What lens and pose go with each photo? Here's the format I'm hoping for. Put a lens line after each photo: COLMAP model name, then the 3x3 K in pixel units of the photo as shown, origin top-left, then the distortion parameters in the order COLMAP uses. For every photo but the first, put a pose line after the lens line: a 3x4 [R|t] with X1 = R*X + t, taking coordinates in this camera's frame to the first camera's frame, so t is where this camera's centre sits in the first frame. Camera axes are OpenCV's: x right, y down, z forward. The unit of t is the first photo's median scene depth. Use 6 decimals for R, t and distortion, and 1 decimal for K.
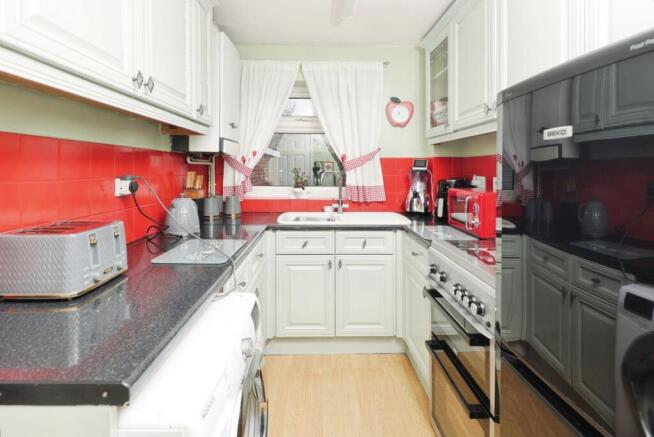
lens RADIAL K [[321.0, 0, 323.9], [0, 321.0, 176.2], [0, 0, 1]] dist [-0.000311, -0.000744]
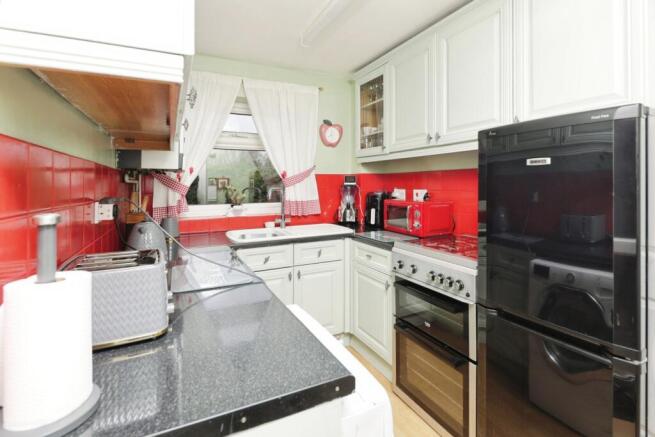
lens RADIAL K [[320.4, 0, 327.7], [0, 320.4, 187.9], [0, 0, 1]] dist [0.002675, 0.000148]
pose [[0.905376, -0.021389, 0.424072, -0.260276], [0.025408, 0.999670, -0.003826, -0.006150], [-0.423851, 0.014239, 0.905620, -0.003836]]
